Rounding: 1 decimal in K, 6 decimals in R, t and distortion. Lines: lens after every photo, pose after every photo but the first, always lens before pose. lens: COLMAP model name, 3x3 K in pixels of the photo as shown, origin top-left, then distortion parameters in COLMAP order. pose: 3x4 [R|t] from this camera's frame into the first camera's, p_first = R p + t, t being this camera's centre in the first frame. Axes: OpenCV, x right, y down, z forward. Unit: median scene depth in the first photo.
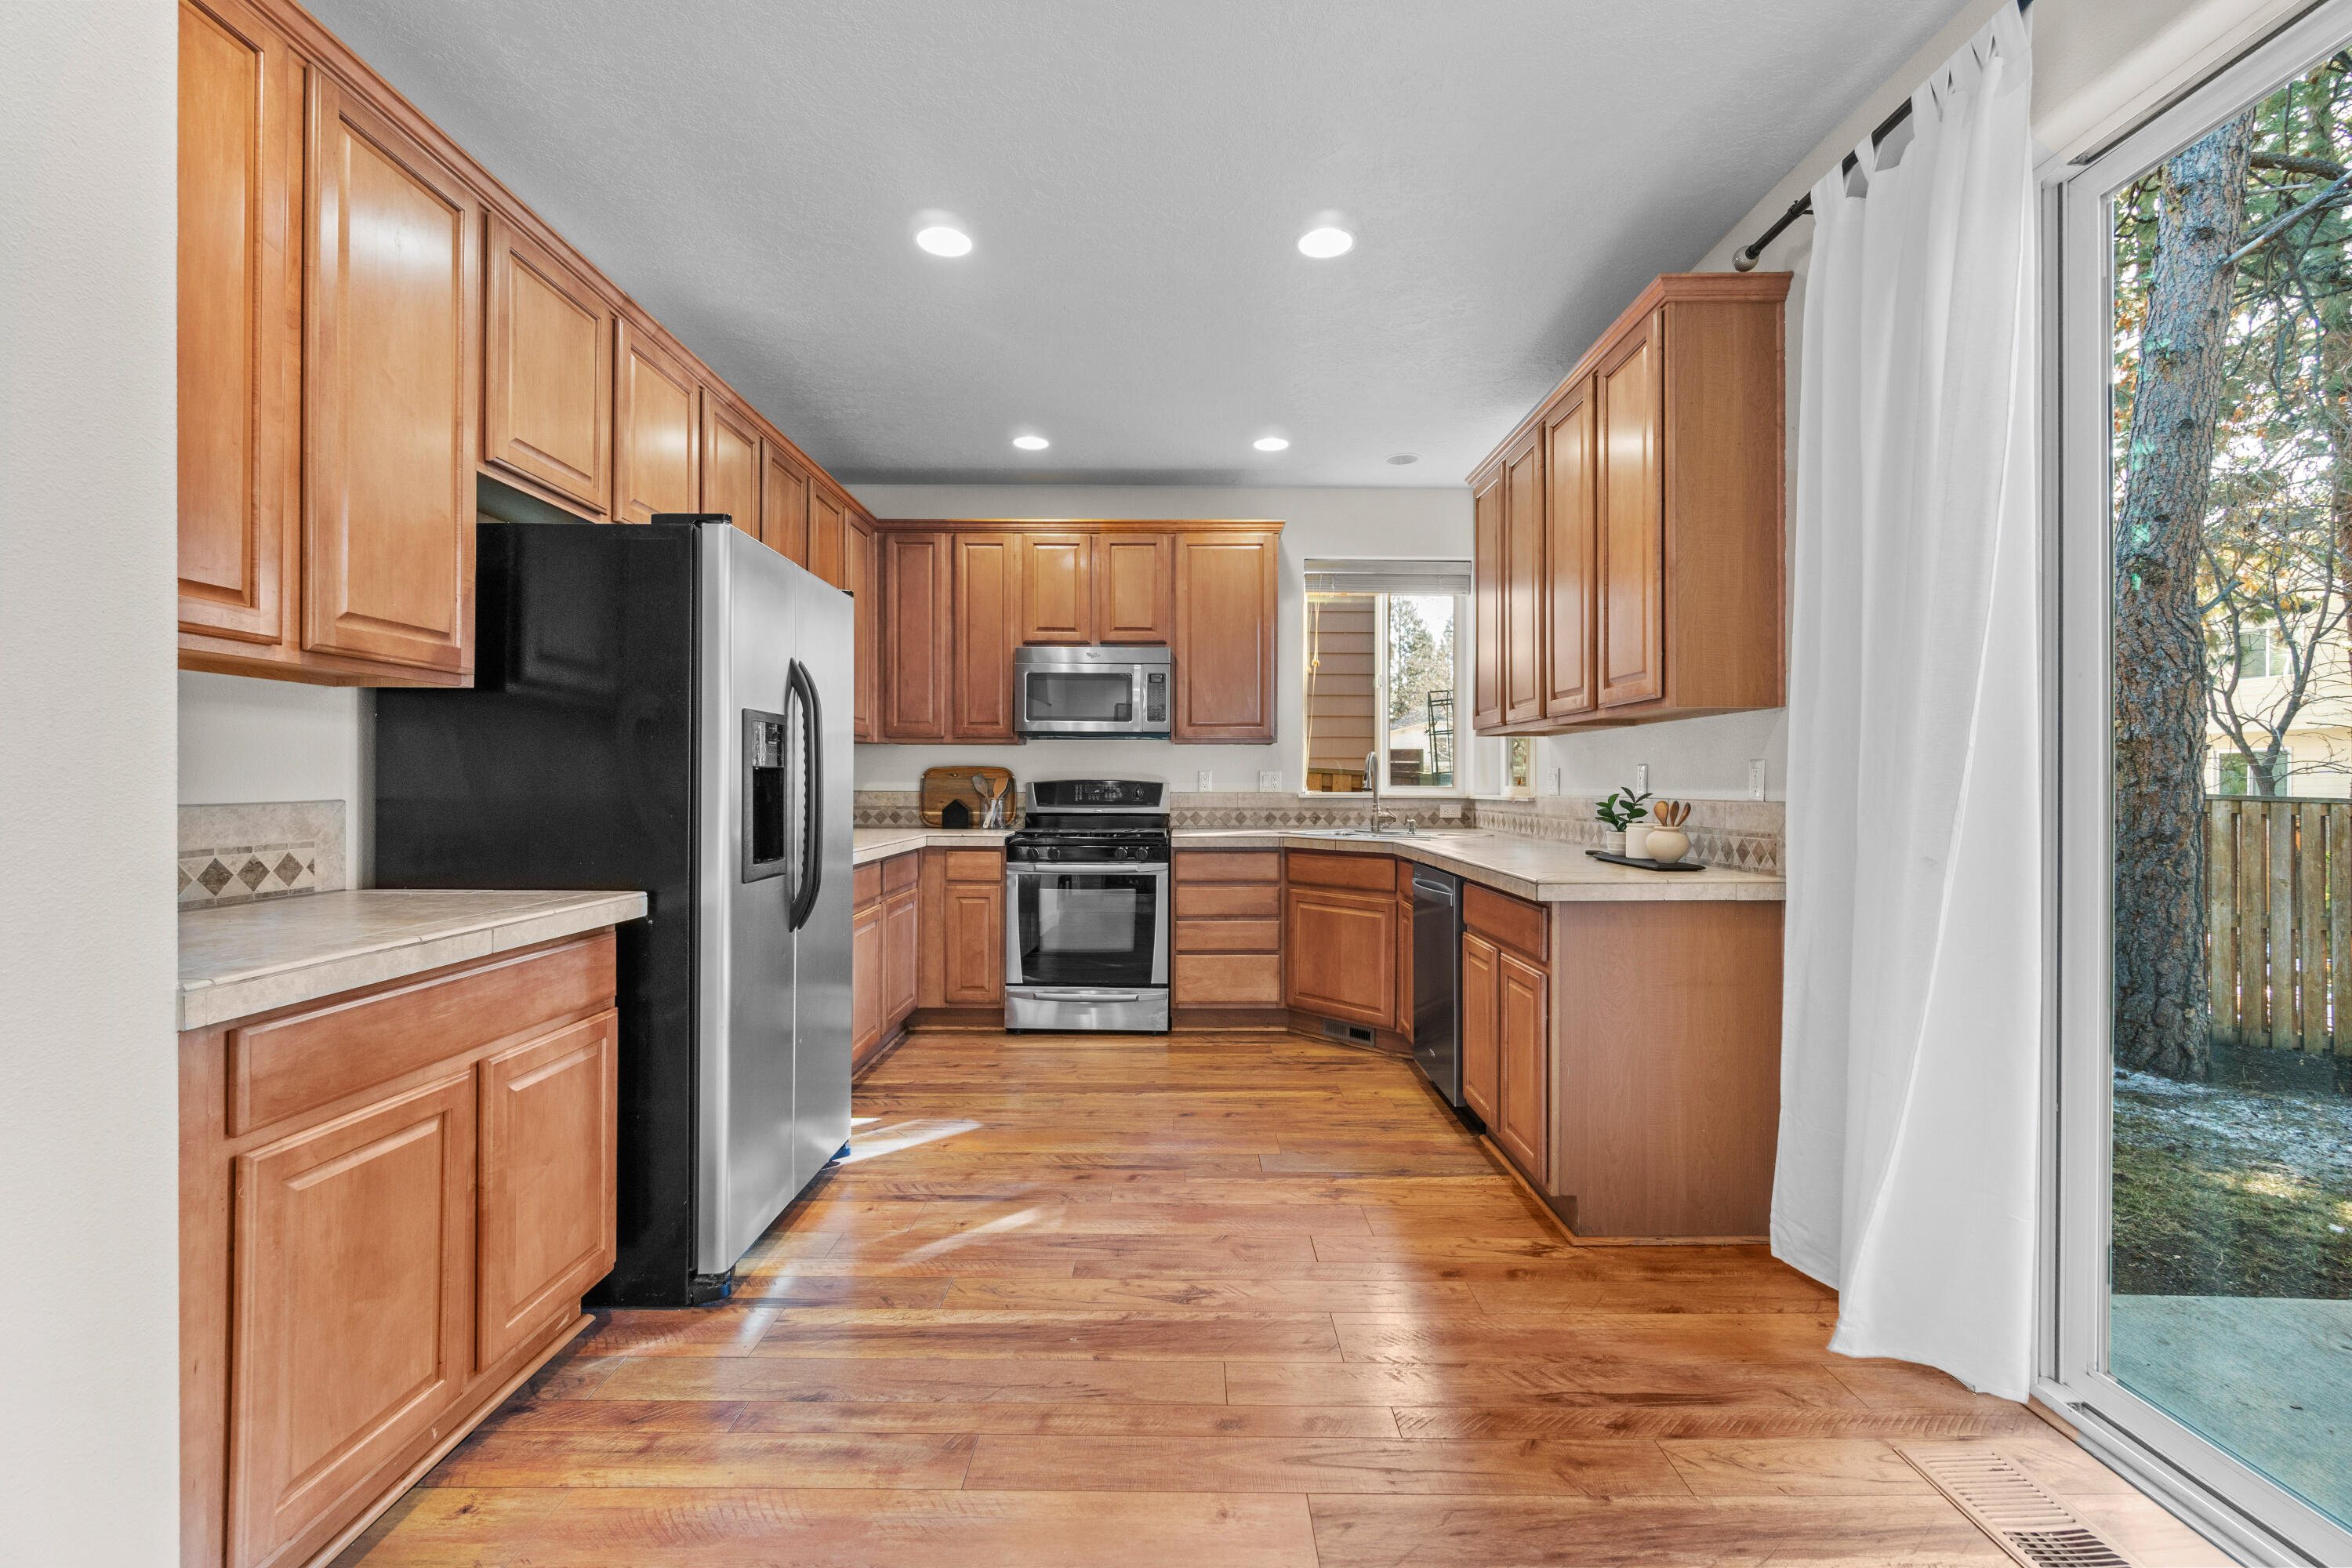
lens RADIAL K [[1017.9, 0, 1151.1], [0, 1017.9, 780.6], [0, 0, 1]] dist [-0.003401, 0.000679]
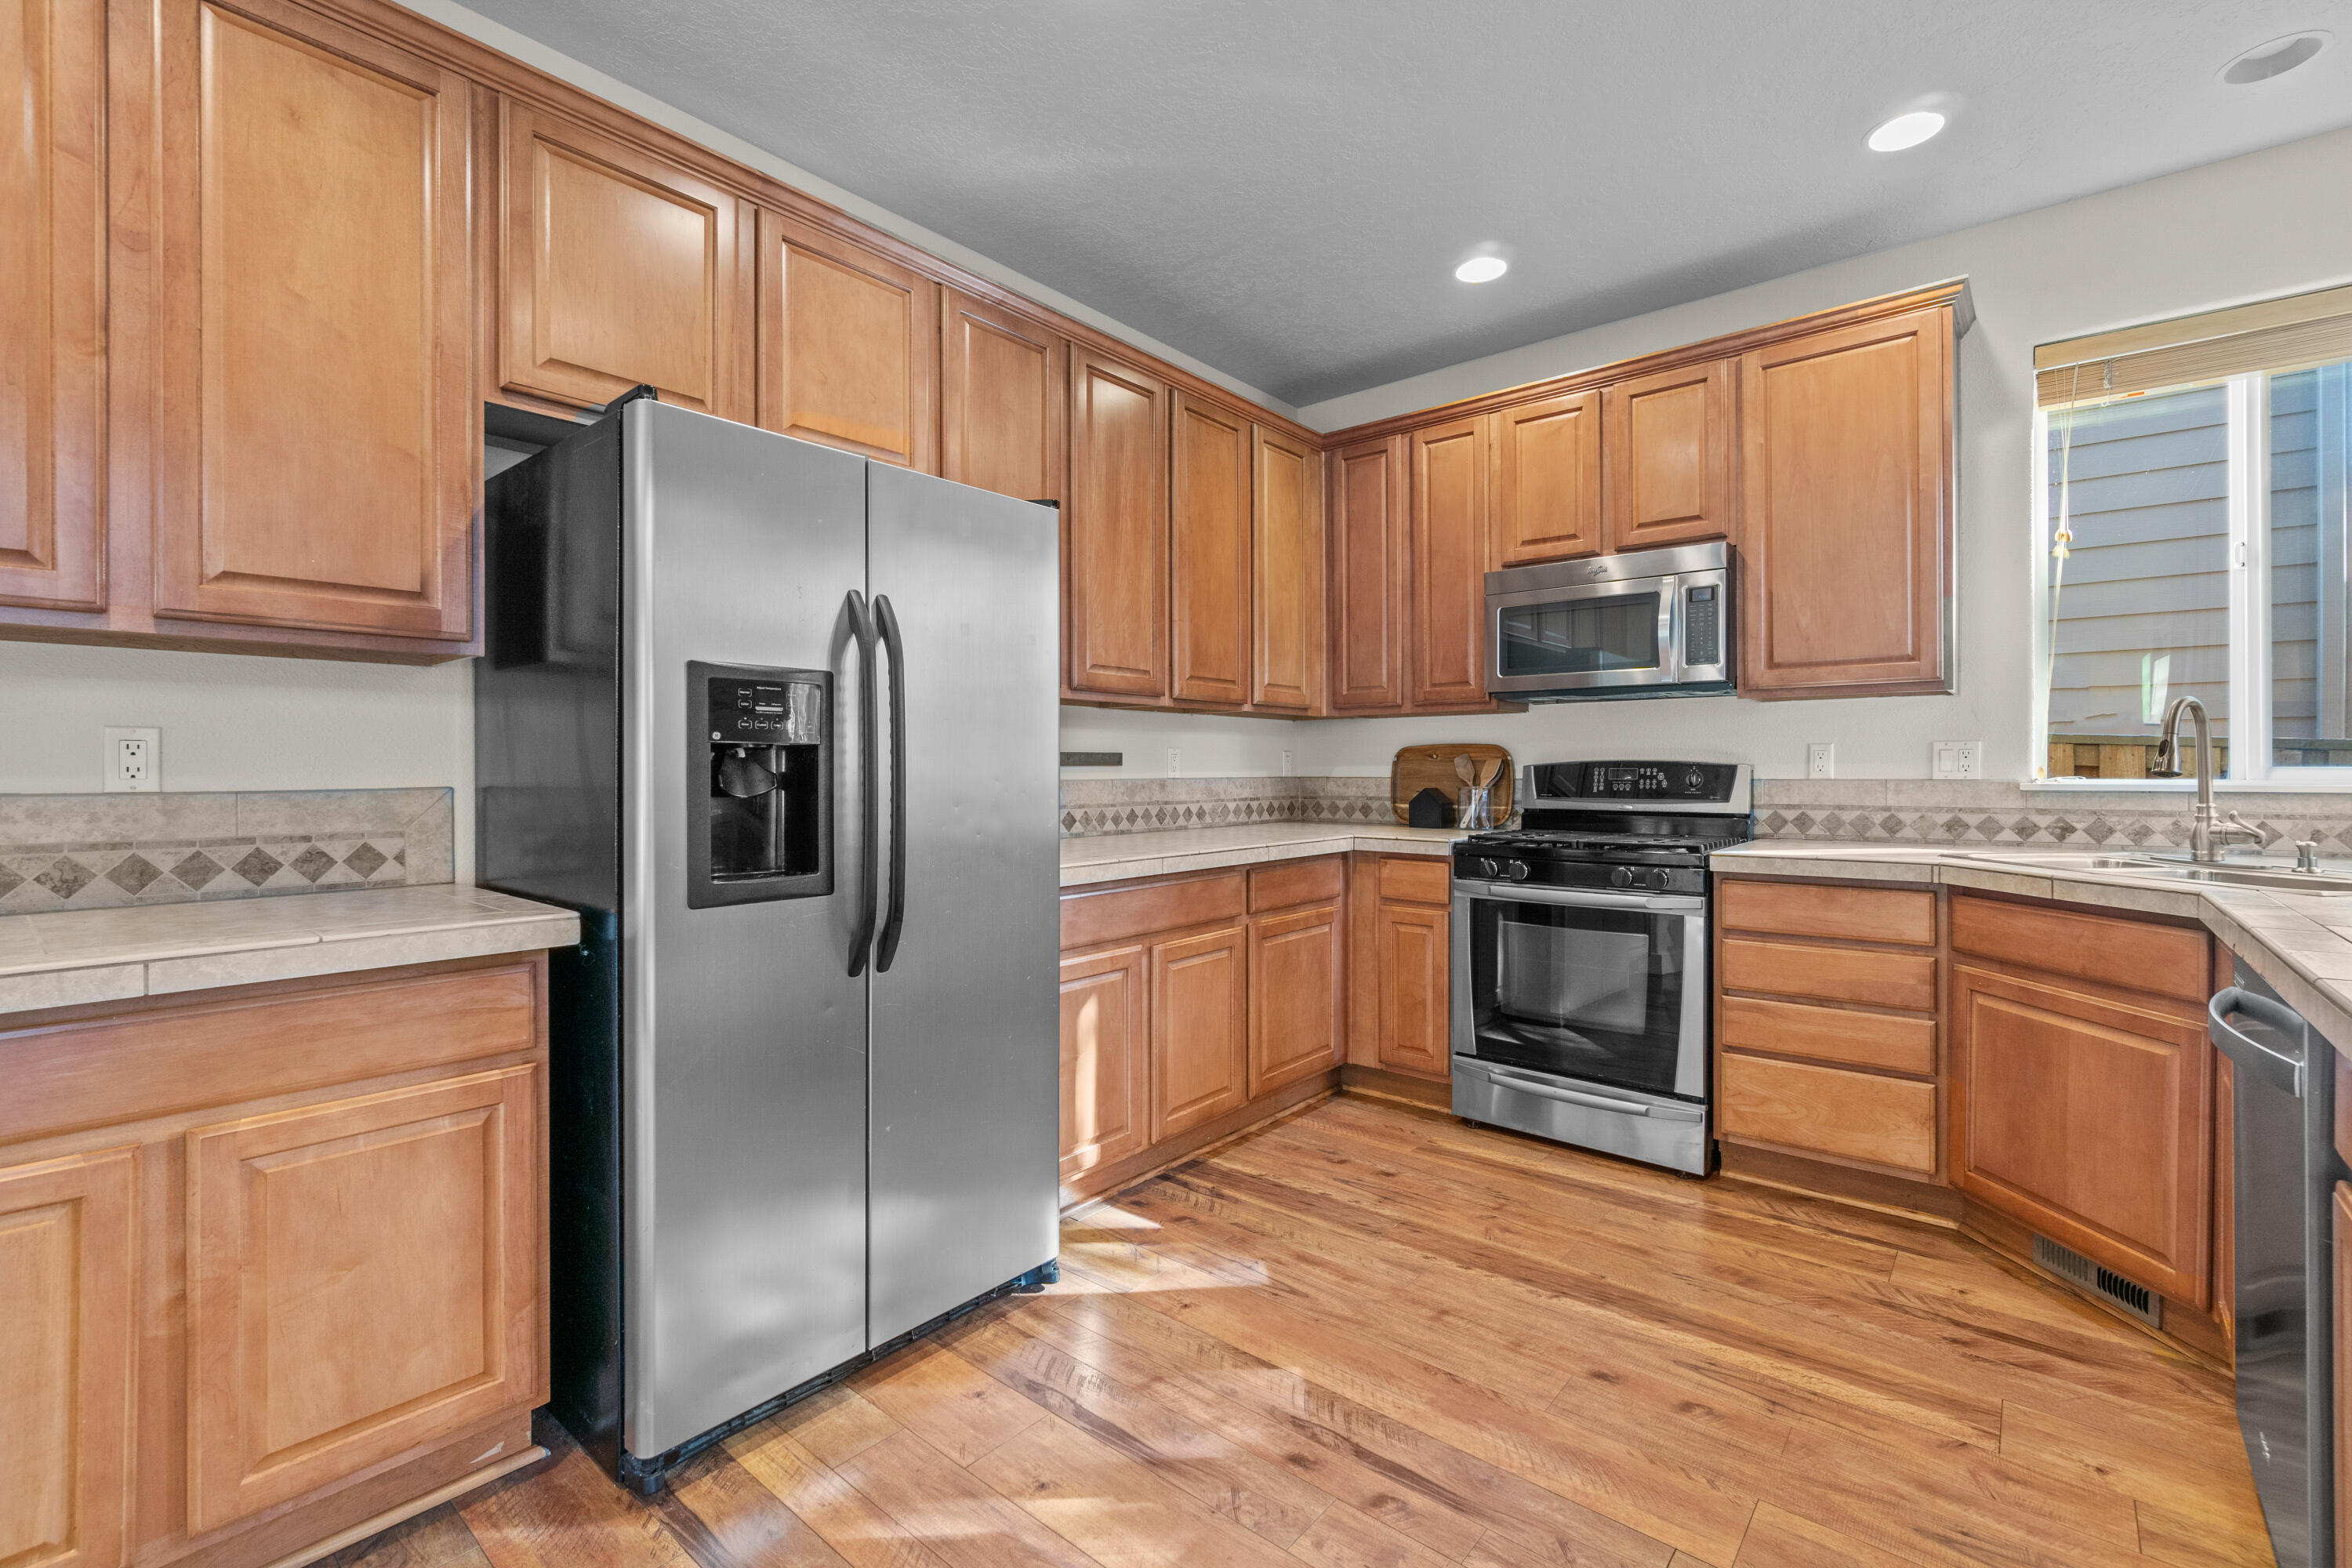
lens RADIAL K [[1017.9, 0, 1175.2], [0, 1017.9, 770.6], [0, 0, 1]] dist [-0.003401, 0.000679]
pose [[0.776204, -0.003357, -0.630473, 0.152919], [0.006054, 0.999979, 0.002128, 0.002844], [0.630453, -0.005469, 0.776208, 0.336153]]
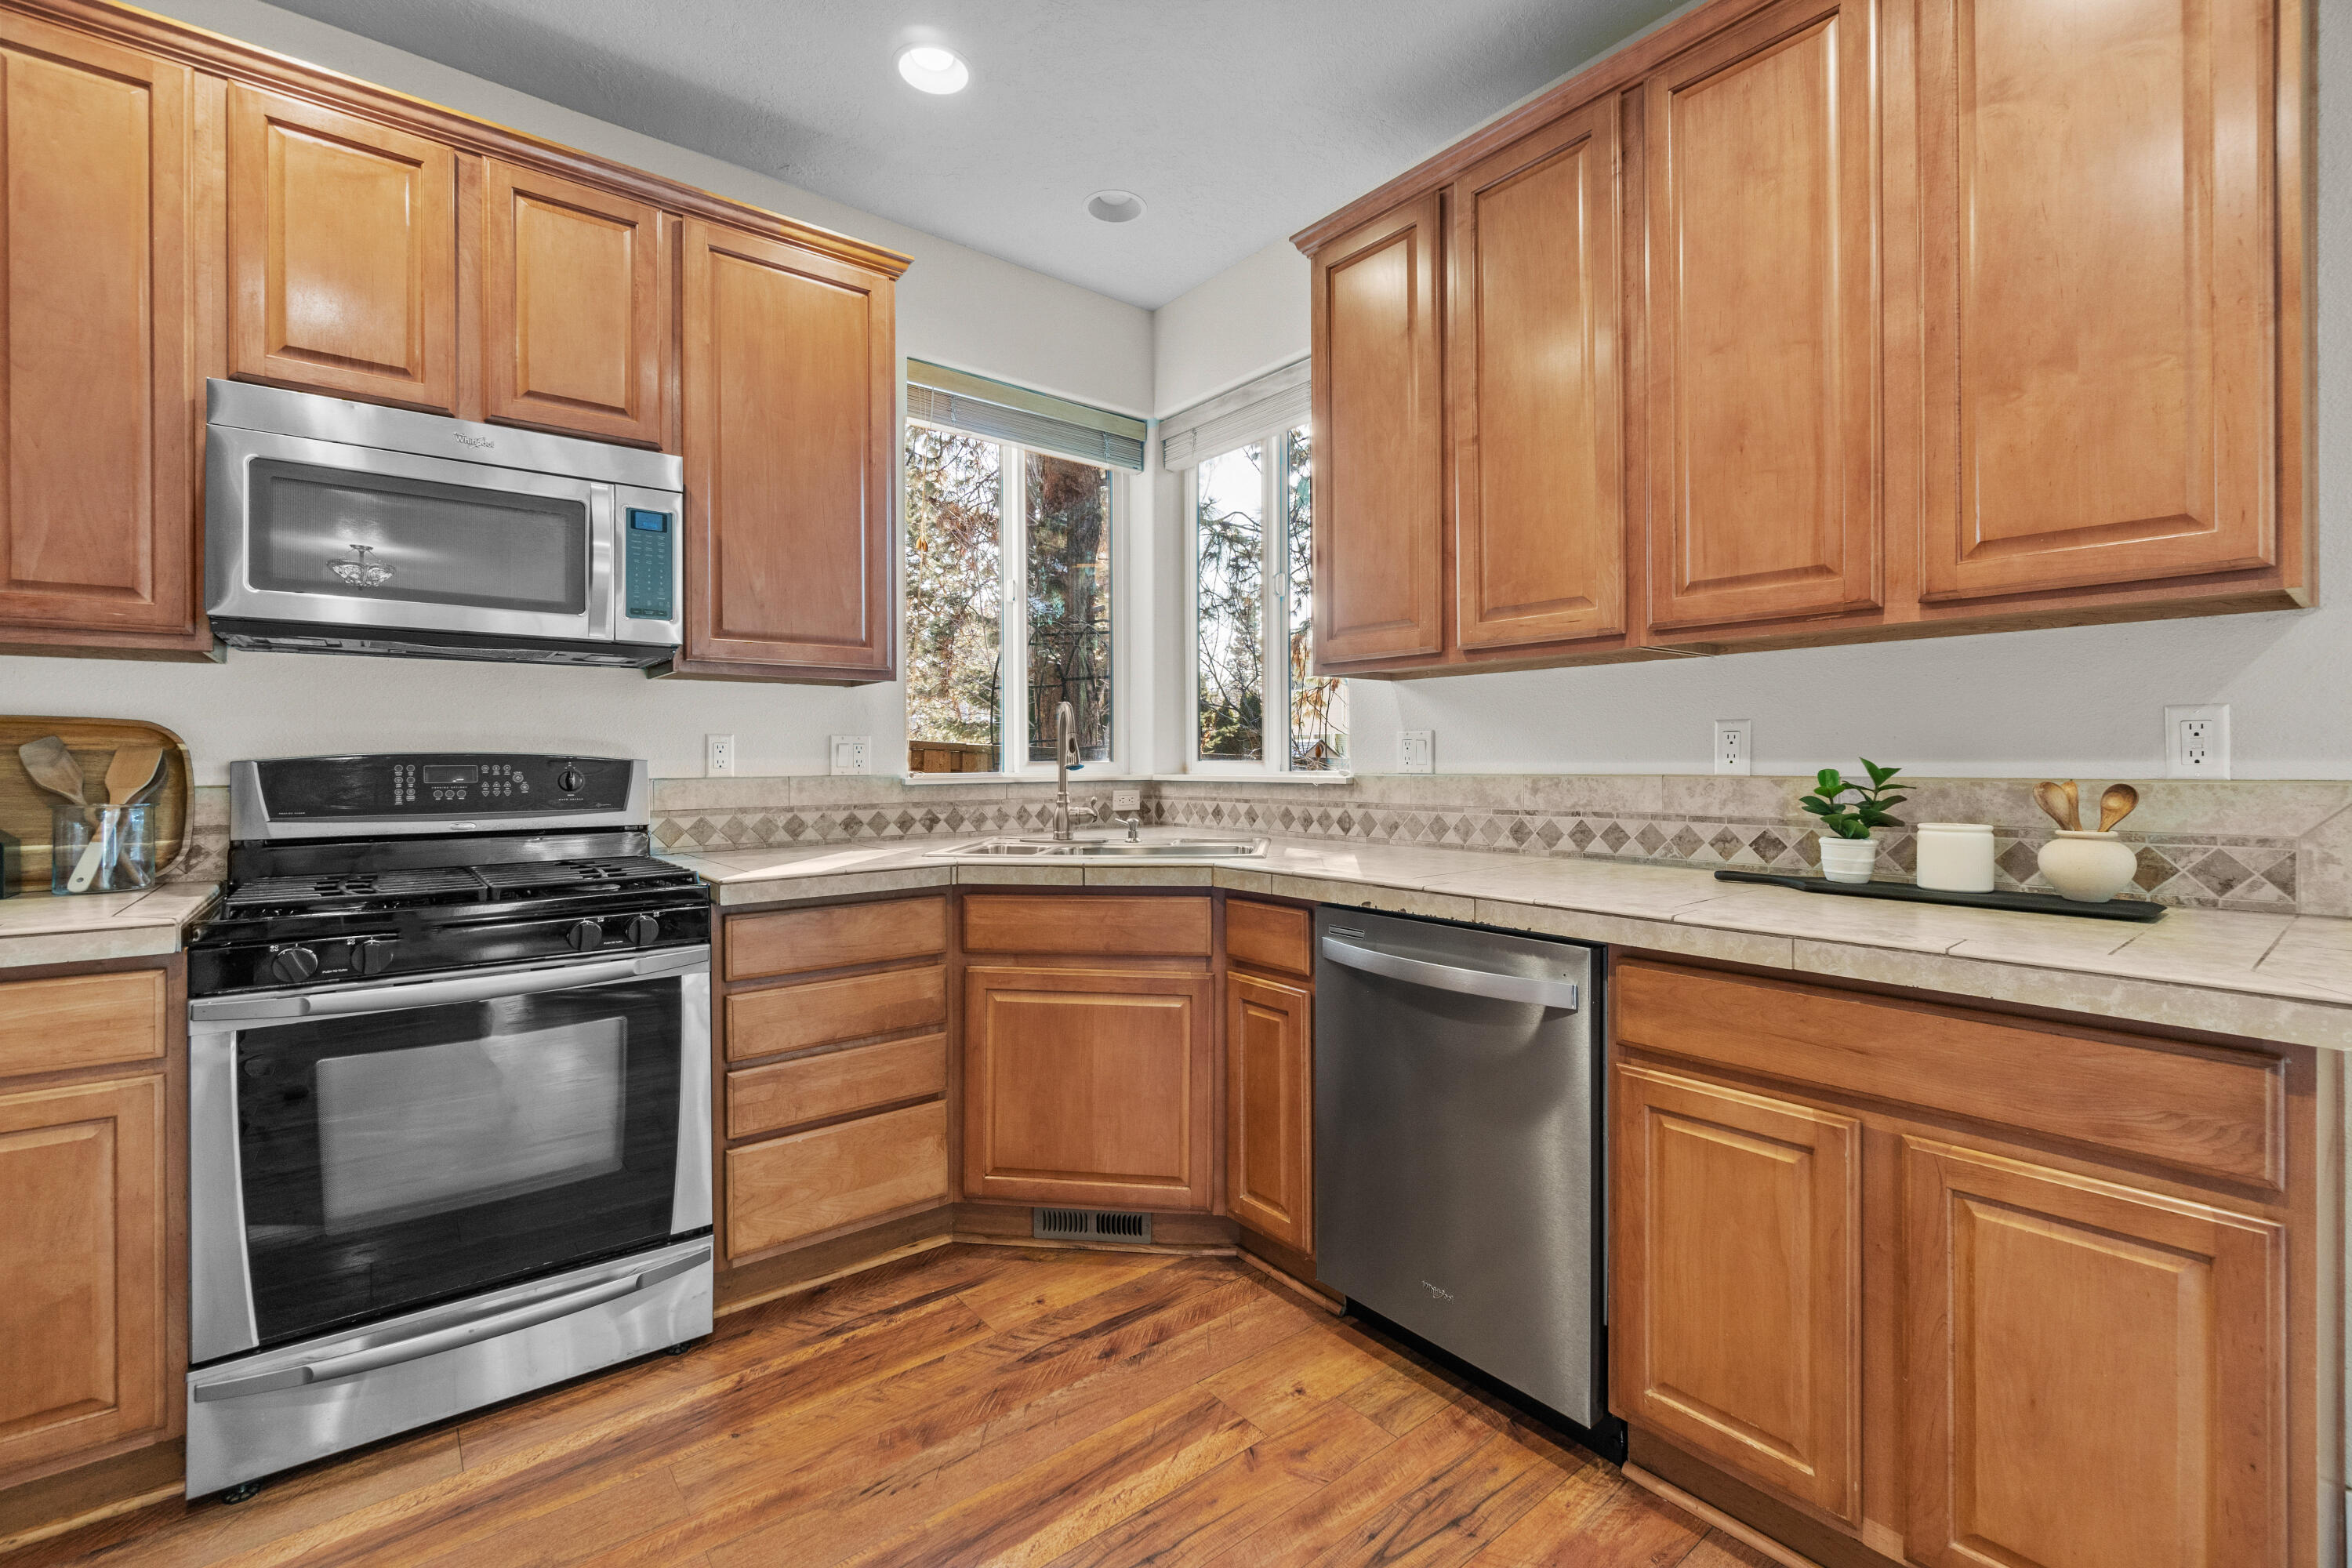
lens RADIAL K [[1017.9, 0, 1174.5], [0, 1017.9, 757.8], [0, 0, 1]] dist [-0.003401, 0.000679]
pose [[0.762217, -0.005184, 0.647301, -0.112063], [0.005460, 0.999984, 0.001579, 0.002338], [-0.647298, 0.002330, 0.762233, 0.542355]]
